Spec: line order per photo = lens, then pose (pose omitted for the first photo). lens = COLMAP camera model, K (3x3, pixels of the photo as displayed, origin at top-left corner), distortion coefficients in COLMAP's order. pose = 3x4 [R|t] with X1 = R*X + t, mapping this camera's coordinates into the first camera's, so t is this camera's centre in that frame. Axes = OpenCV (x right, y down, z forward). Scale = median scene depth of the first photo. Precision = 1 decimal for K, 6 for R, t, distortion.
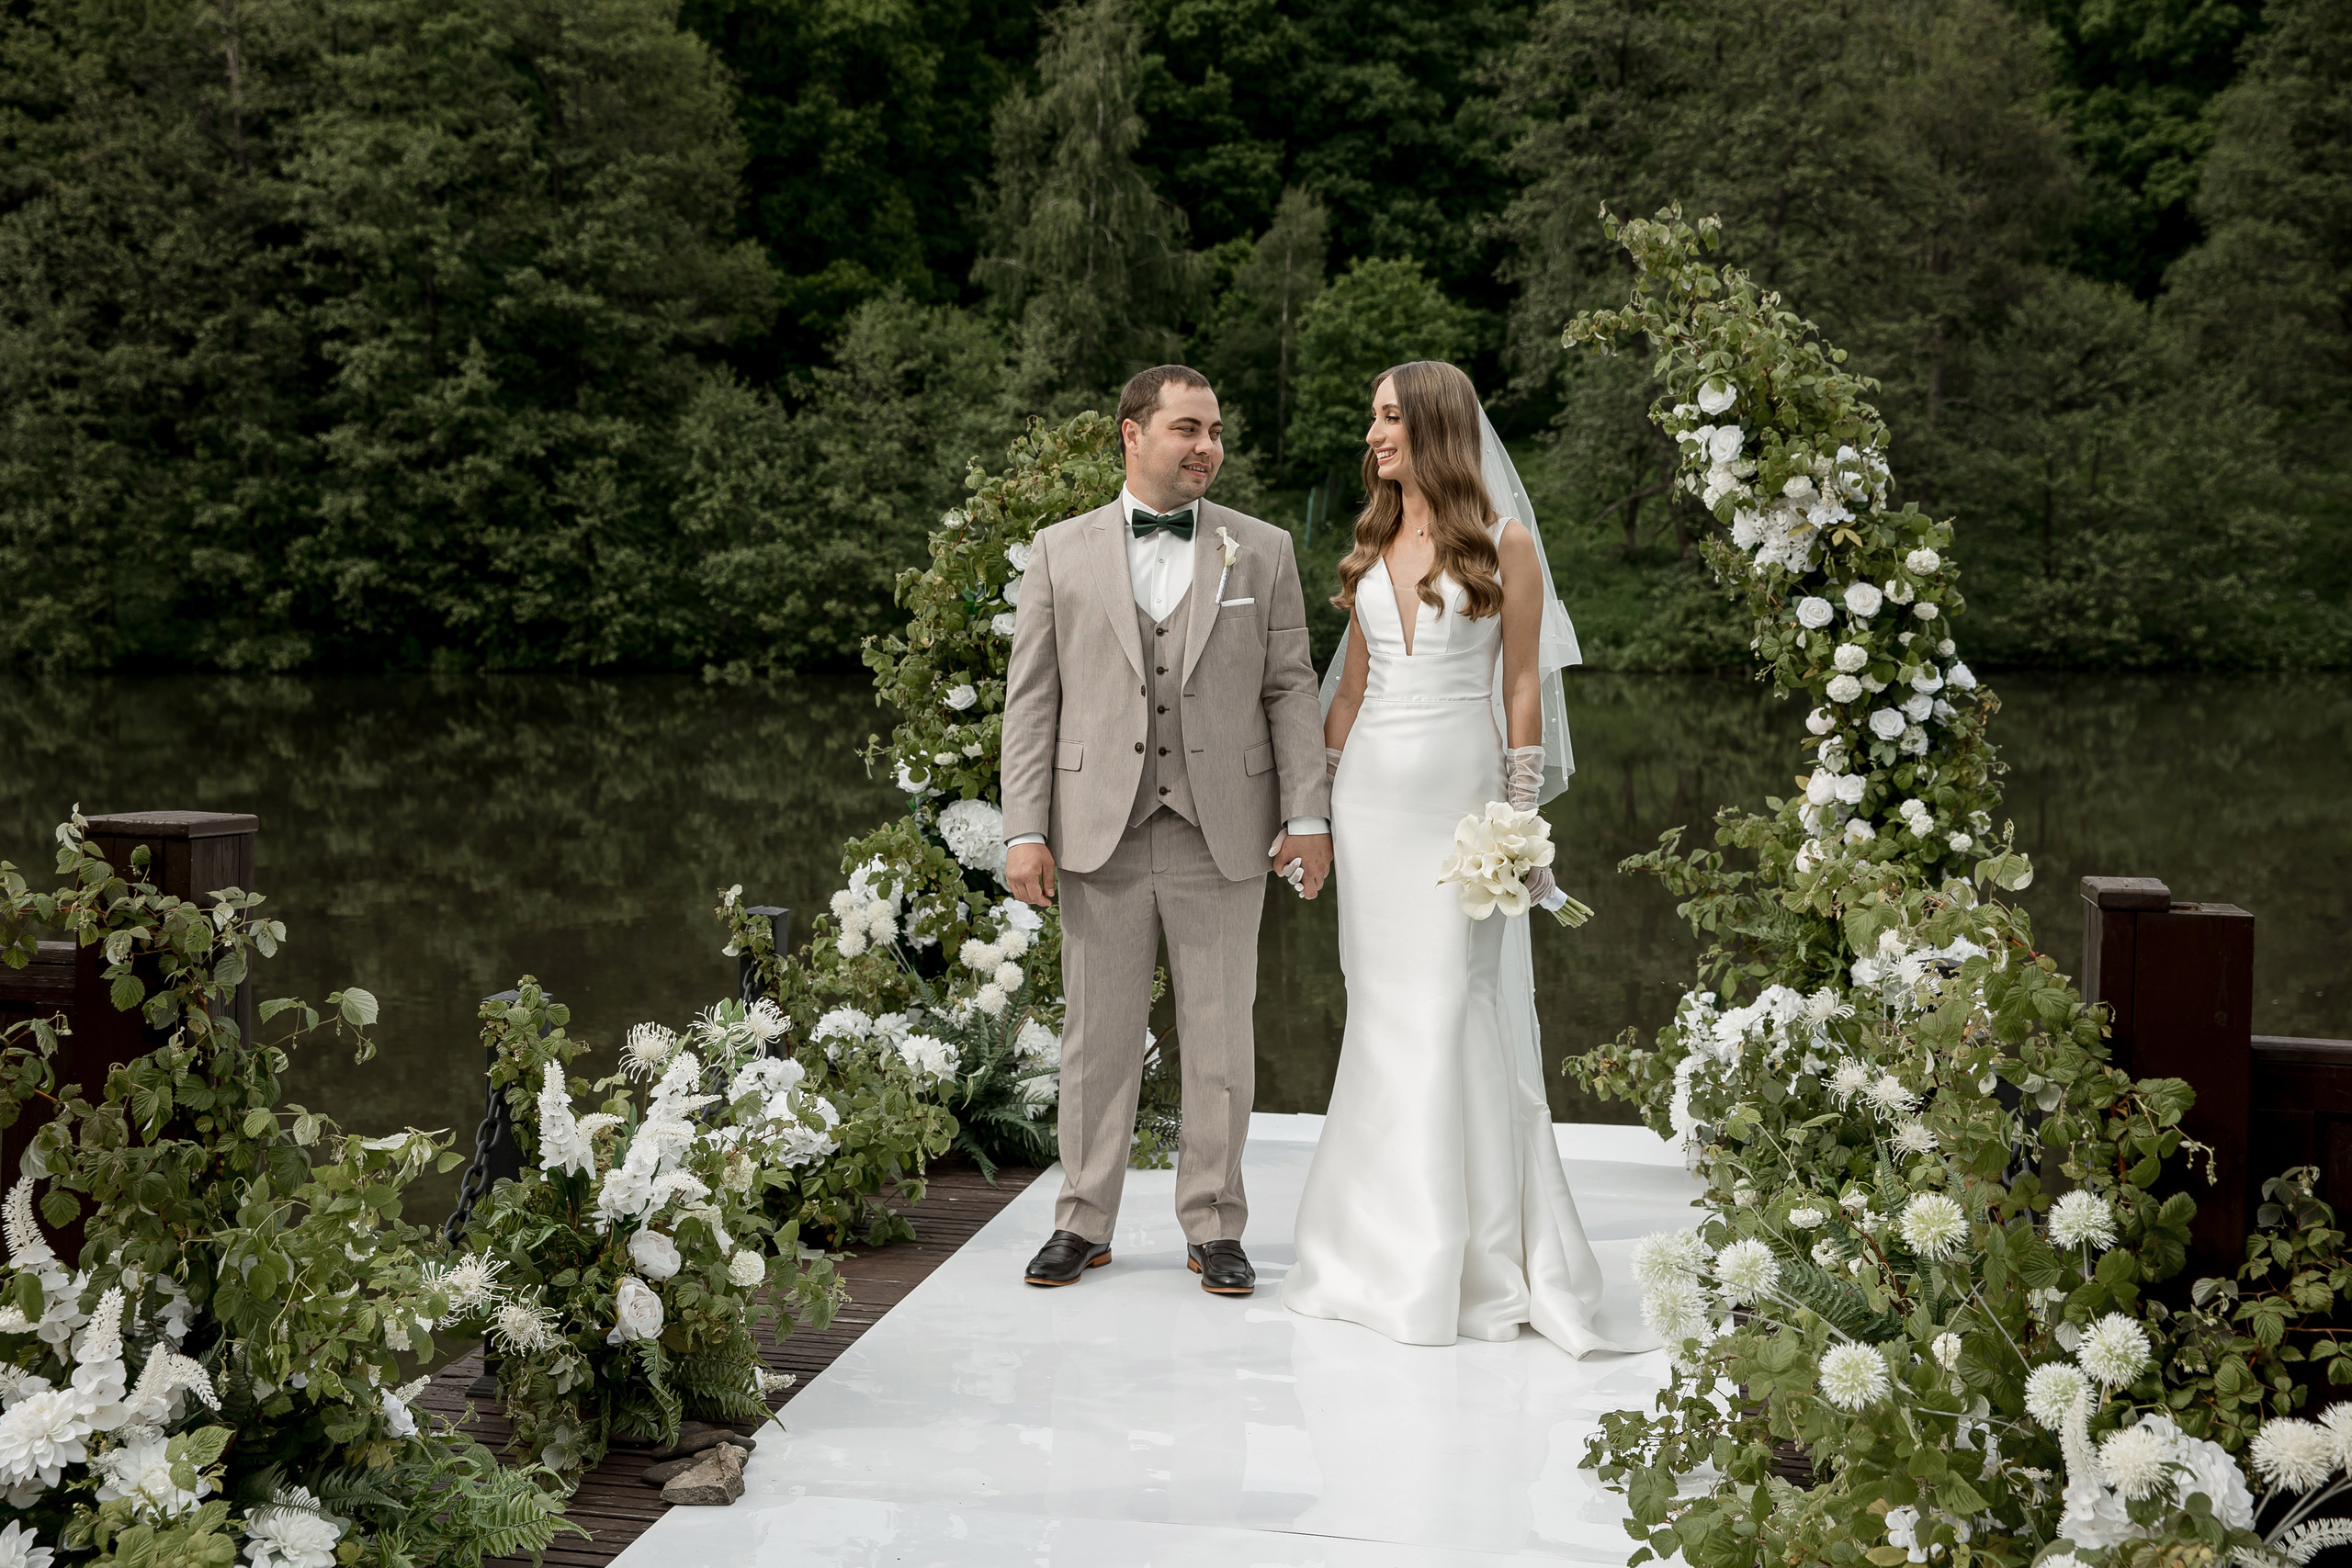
lens RADIAL K [[2759.1, 0, 1164.7], [0, 2759.1, 784.8], [0, 0, 1]] dist [0.035267, 0.110653]
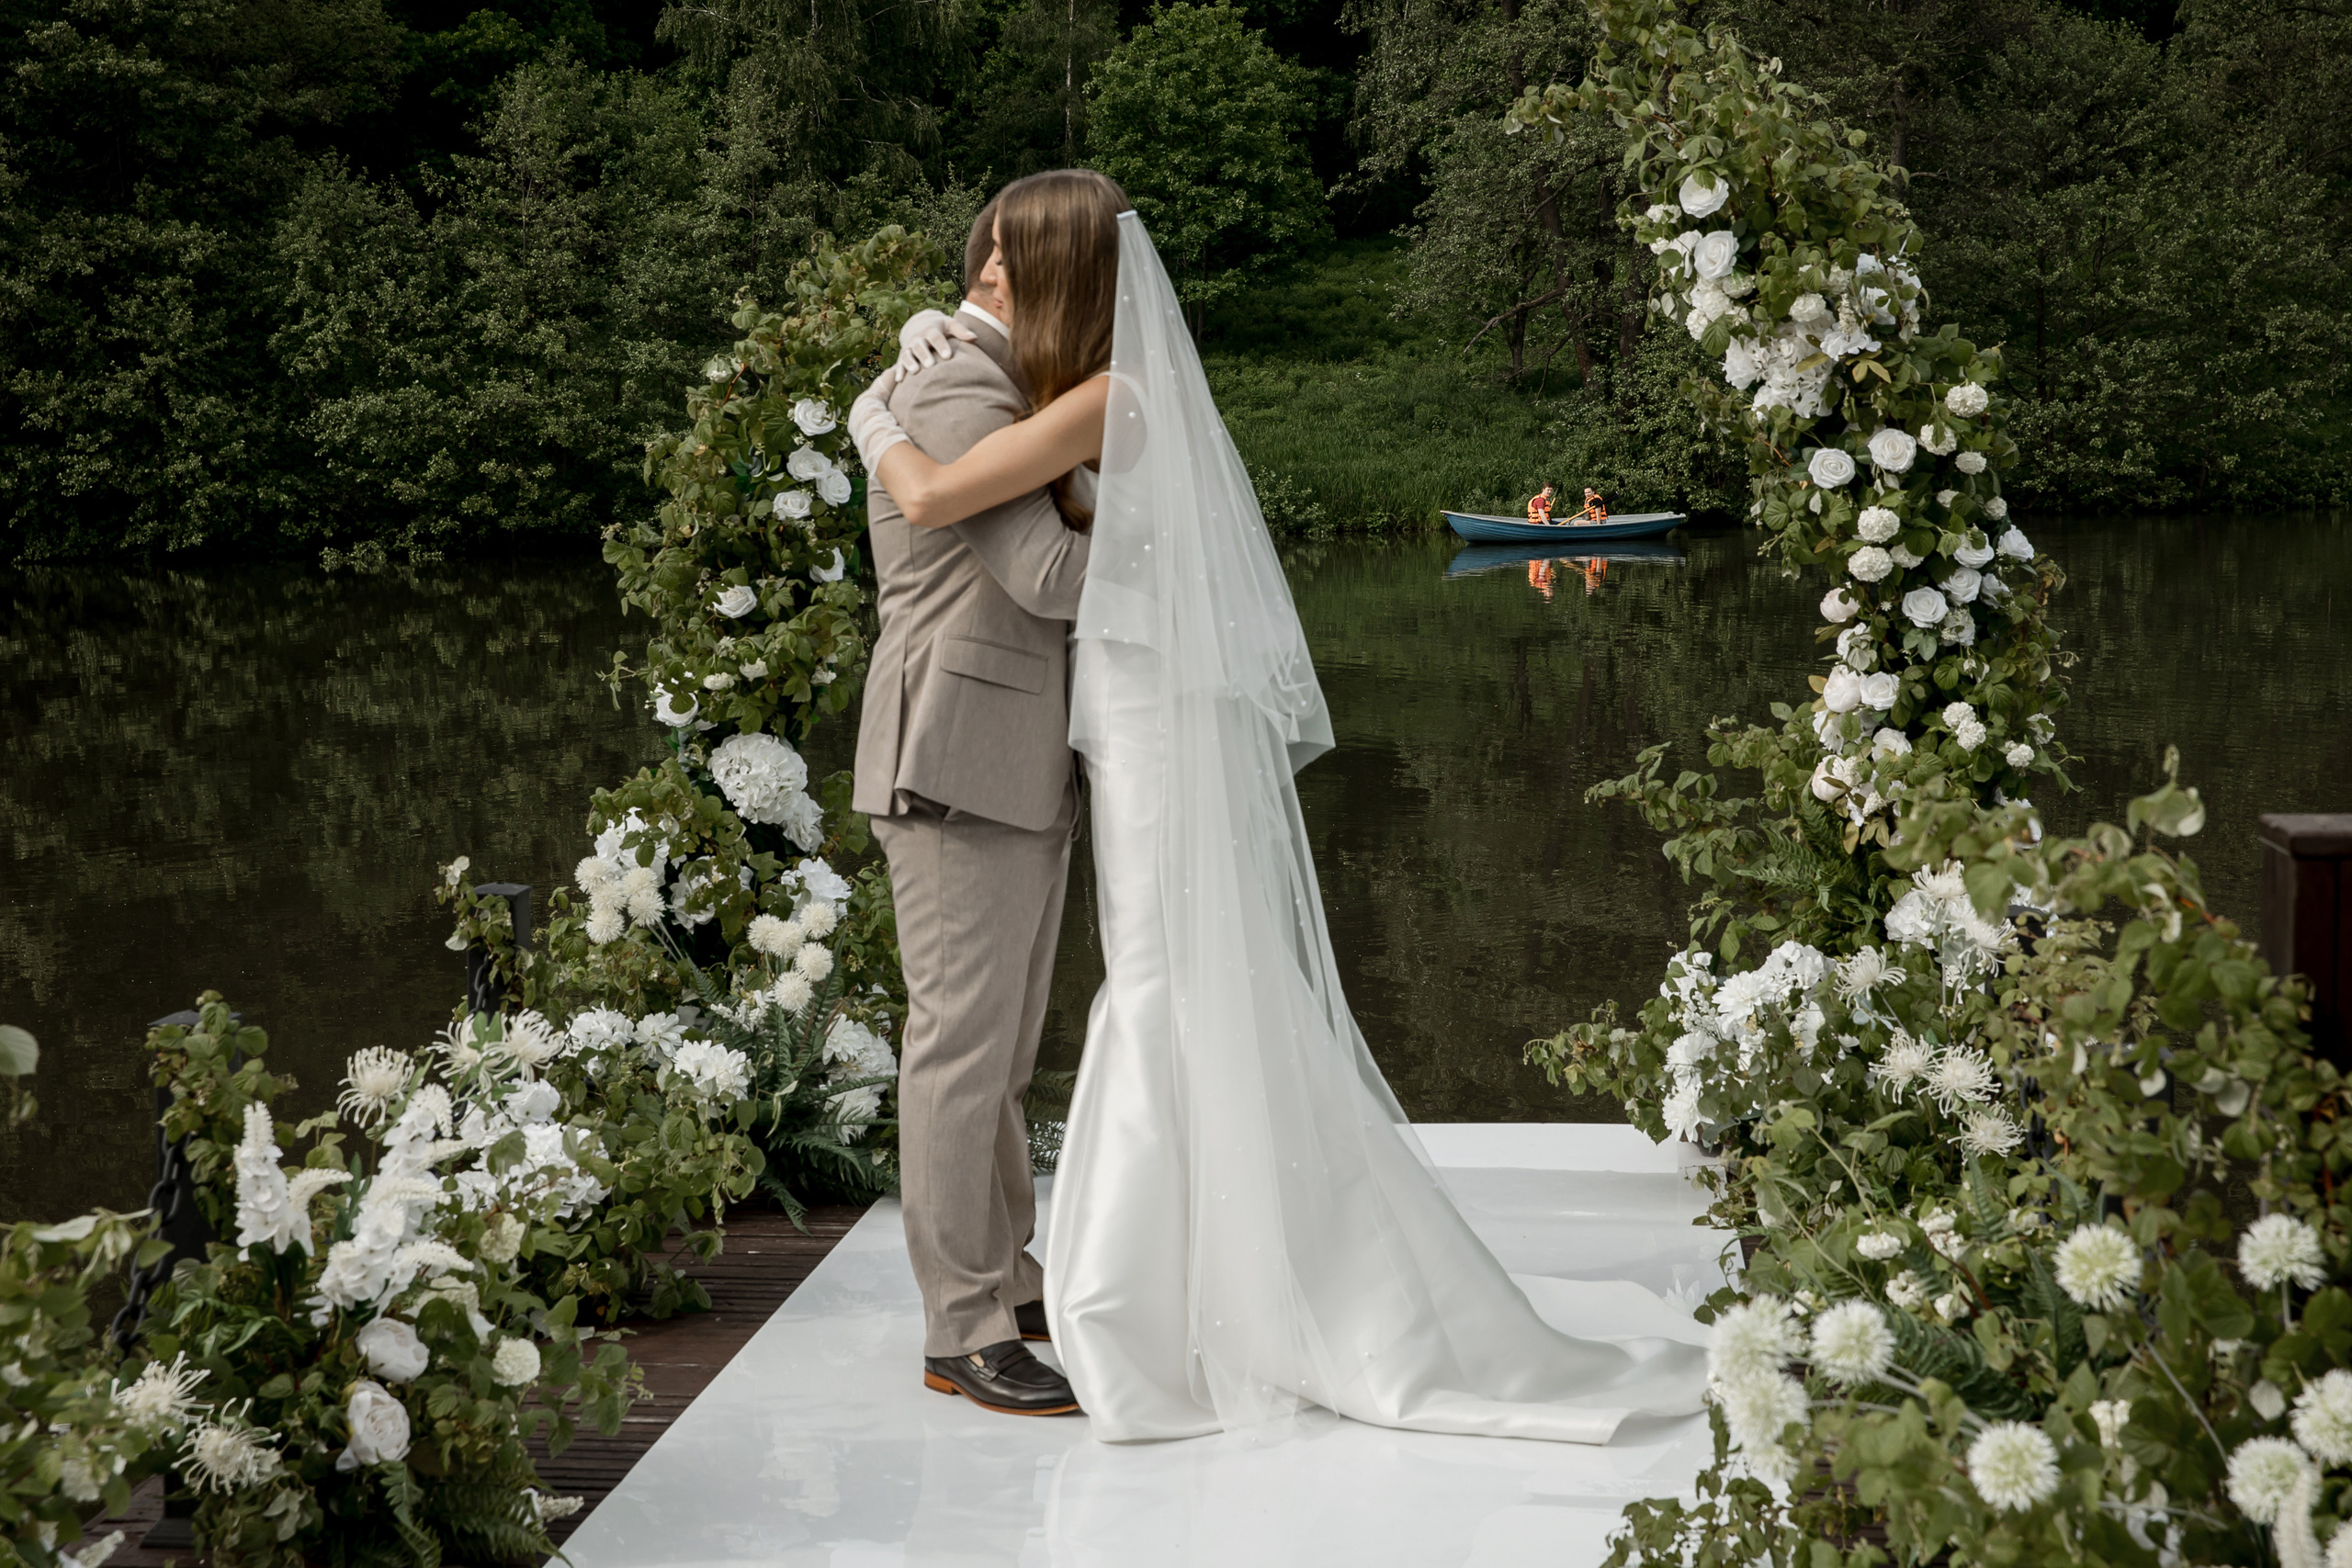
lens RADIAL K [[3533.4, 0, 1178.3], [0, 3533.4, 781.5], [0, 0, 1]] dist [0.110861, 0.197736]
pose [[0.997124, -0.028047, 0.070410, -0.022142], [0.026116, 0.999261, 0.028190, -0.006113], [-0.071148, -0.026270, 0.997120, 0.004566]]
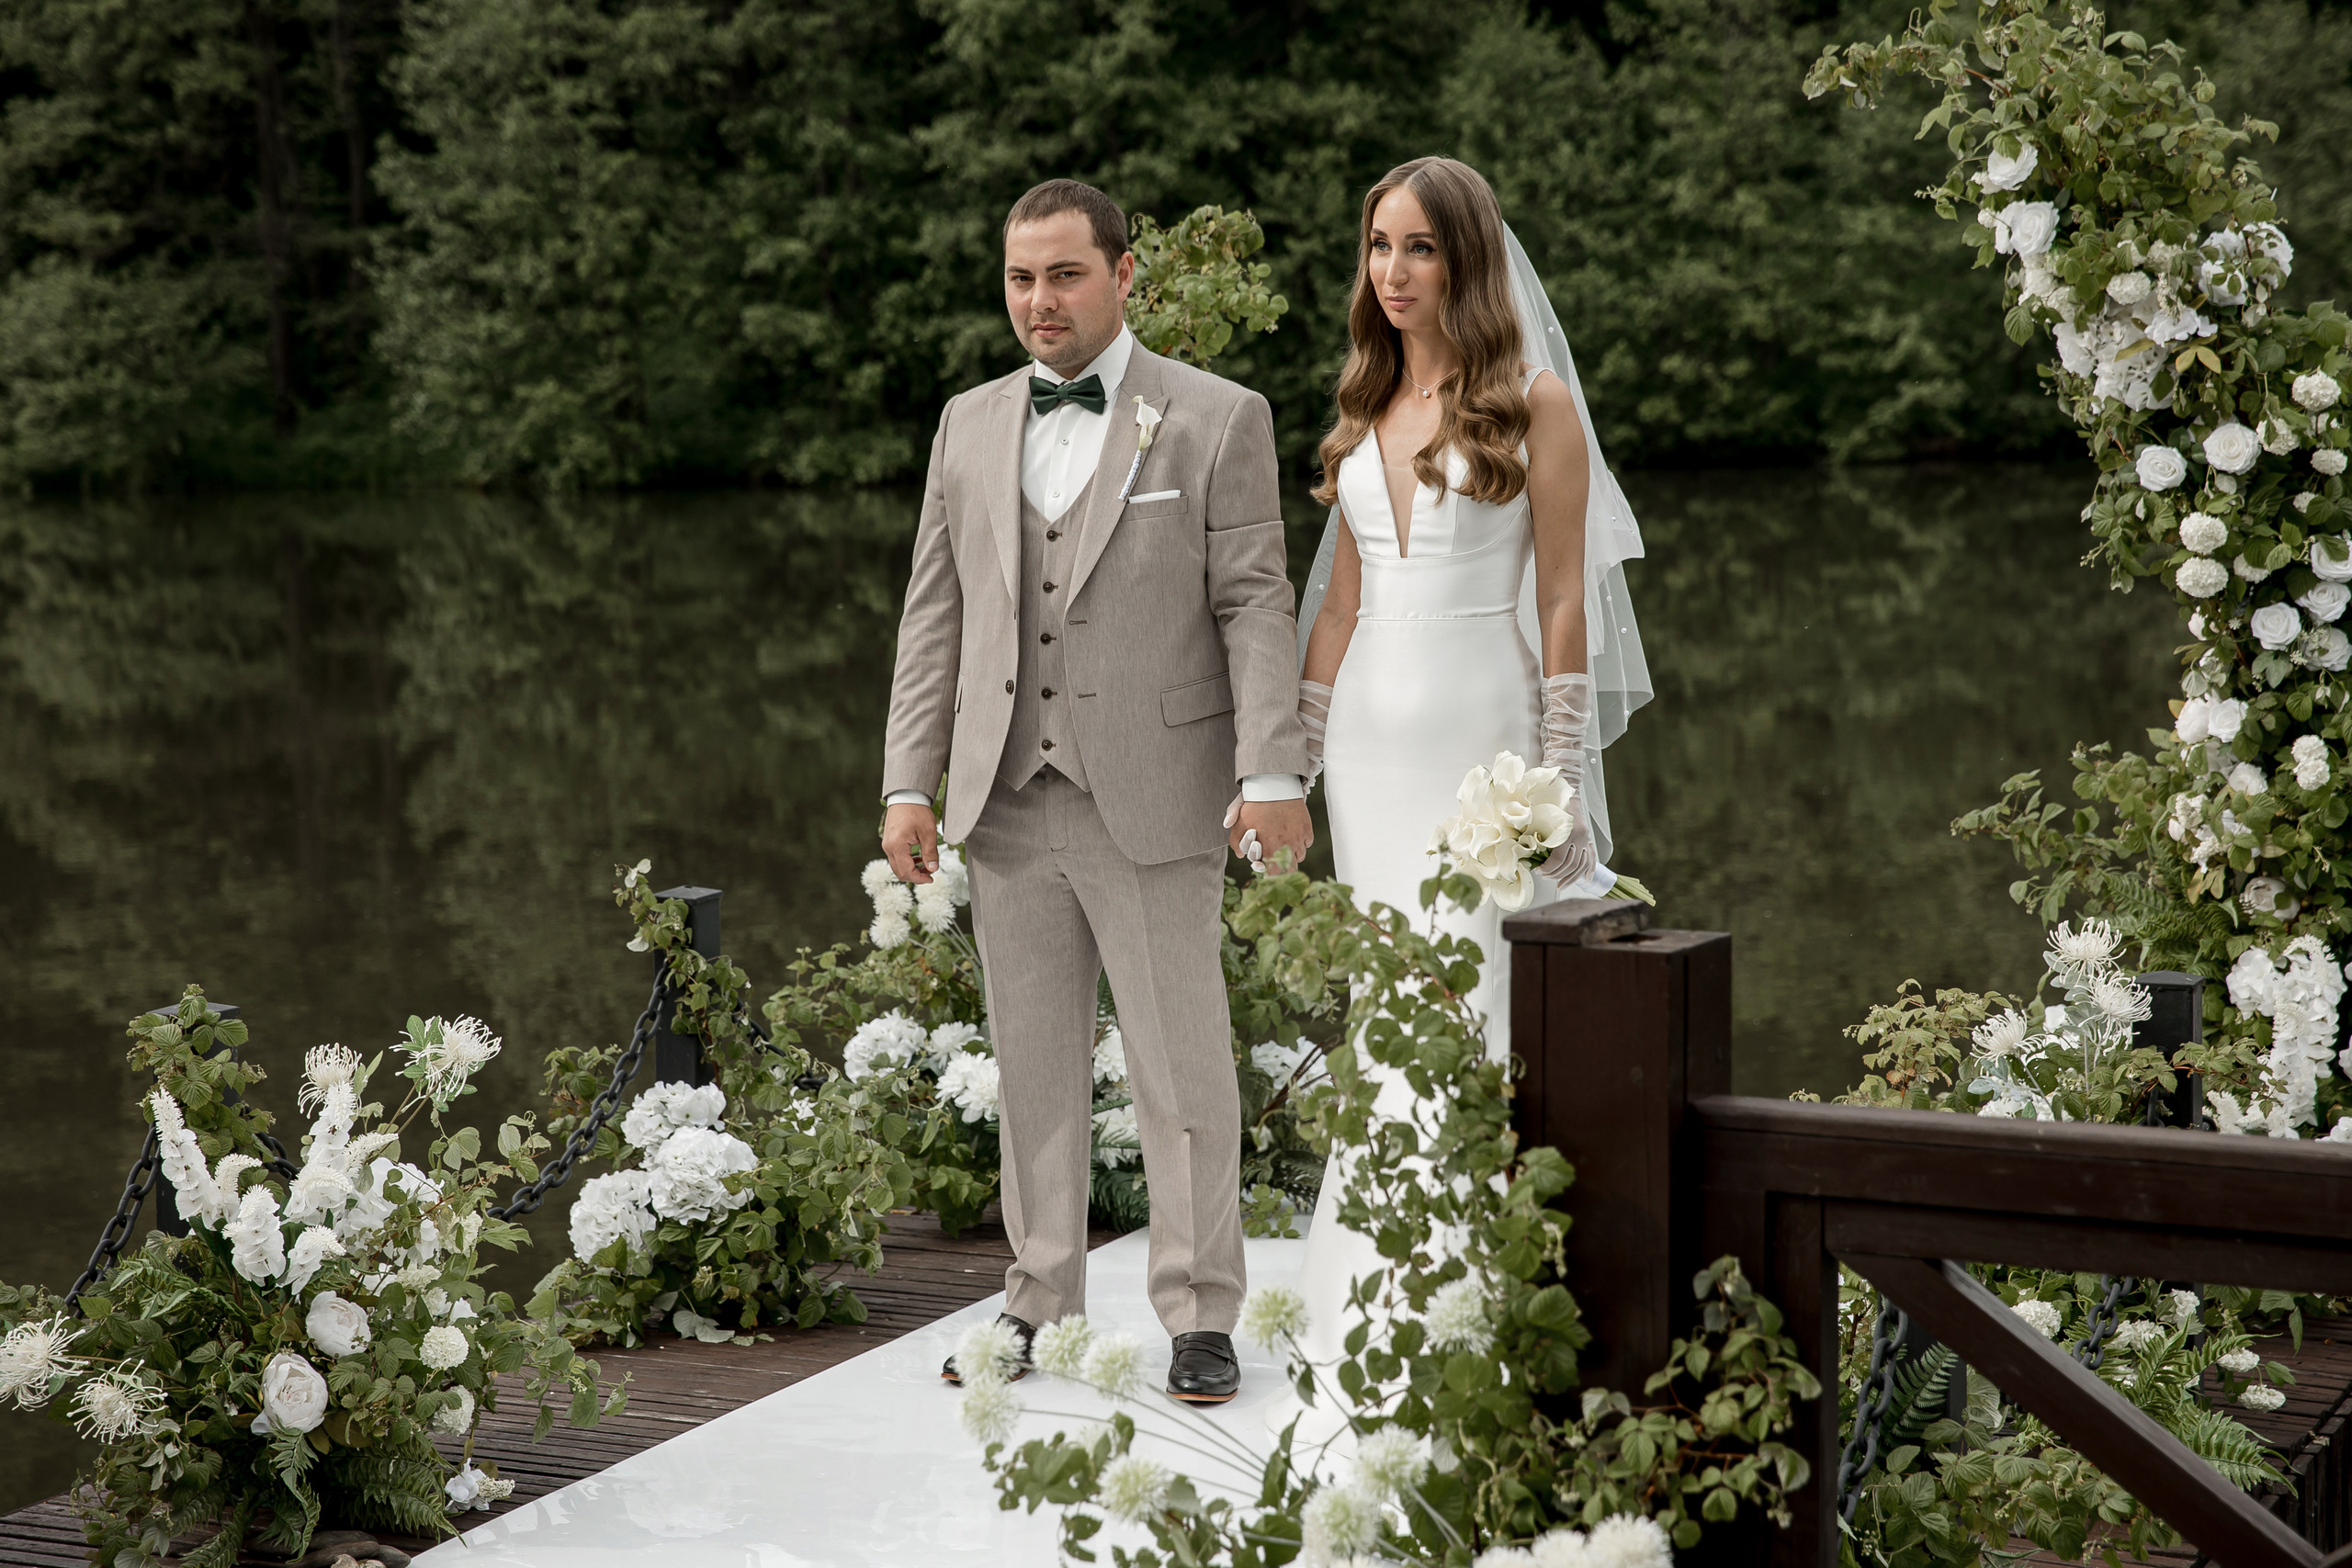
lens RADIAL K [[4318.0, 0, 1176.0], [0, 4318.0, 784.0], [0, 0, 1]] dist [0.201698, 0.089382]
pose [[0.967889, -0.001926, -0.251371, 0.254543], [0.010535, 0.999403, 0.032907, -0.020265], [0.251158, -0.034498, 0.967331, -0.119540]]
